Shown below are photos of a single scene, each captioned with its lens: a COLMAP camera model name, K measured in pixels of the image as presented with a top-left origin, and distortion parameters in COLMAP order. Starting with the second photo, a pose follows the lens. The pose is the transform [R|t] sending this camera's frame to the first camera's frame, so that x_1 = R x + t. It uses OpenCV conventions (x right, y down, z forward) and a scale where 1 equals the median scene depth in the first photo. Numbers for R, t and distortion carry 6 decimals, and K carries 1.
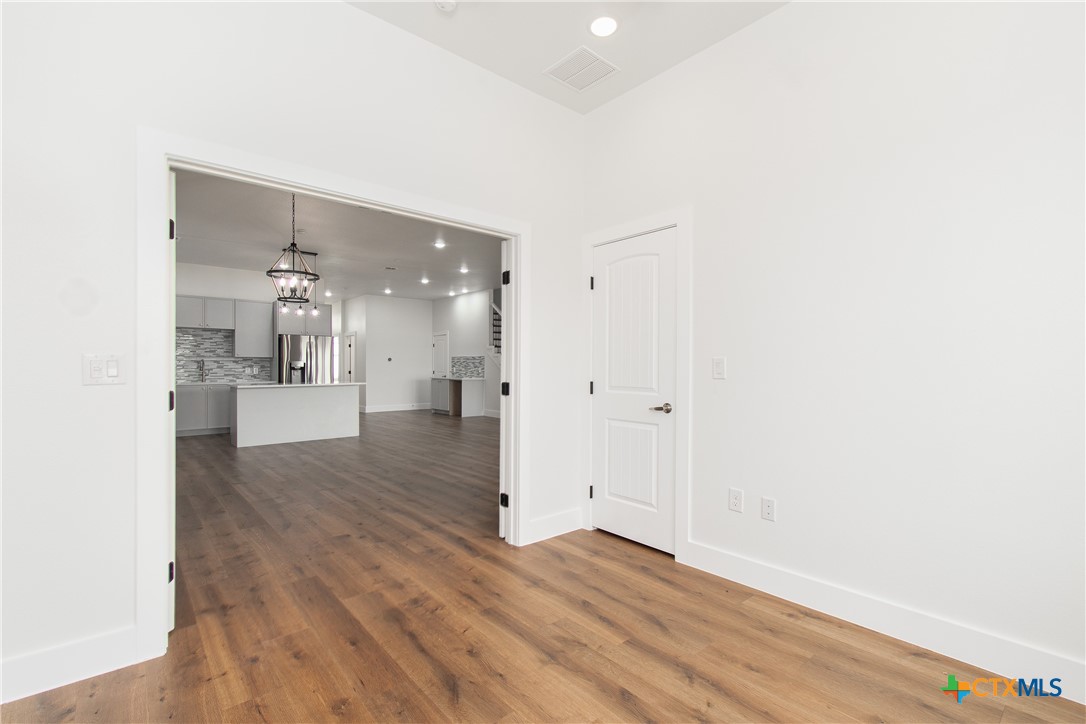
lens RADIAL K [[489.7, 0, 545.5], [0, 489.7, 365.5], [0, 0, 1]] dist [0.008138, 0.001012]
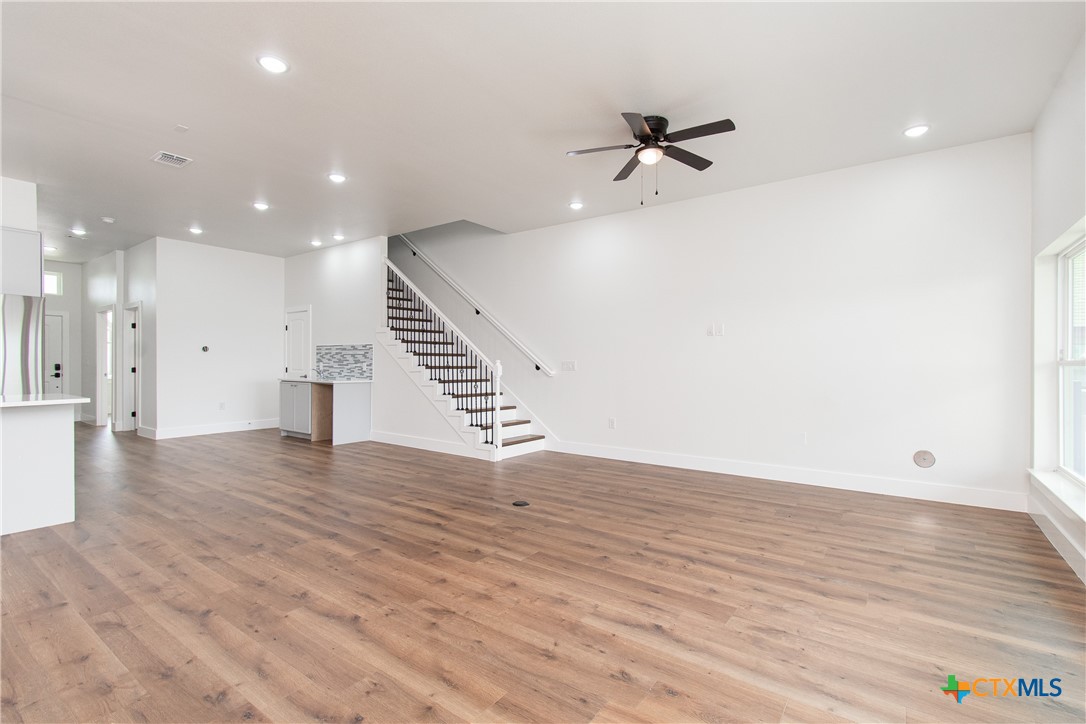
lens RADIAL K [[489.7, 0, 547.1], [0, 489.7, 364.5], [0, 0, 1]] dist [0.008138, 0.001012]
pose [[0.971789, 0.001991, 0.235844, -0.054715], [-0.003010, 0.999988, 0.003961, 0.003277], [-0.235833, -0.004559, 0.971783, 0.333328]]
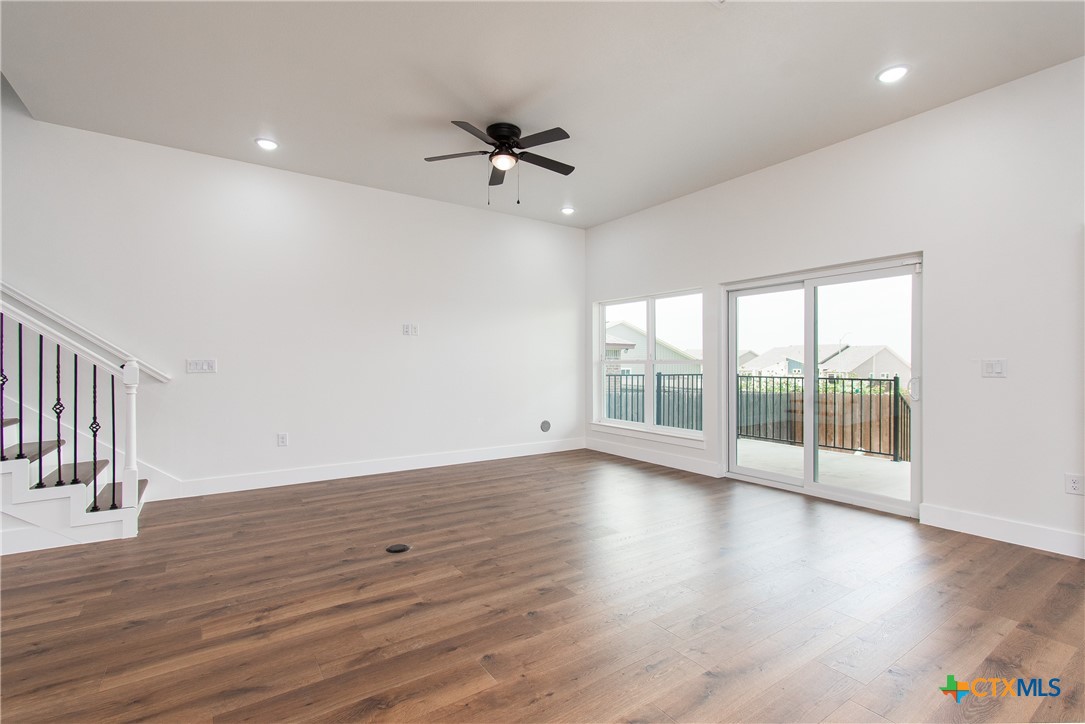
lens RADIAL K [[489.3, 0, 532.2], [0, 489.3, 361.1], [0, 0, 1]] dist [0.008138, 0.001012]
pose [[0.120029, 0.004311, 0.992761, -0.385842], [-0.005209, 0.999980, -0.003712, 0.003153], [-0.992757, -0.004726, 0.120049, 0.751505]]
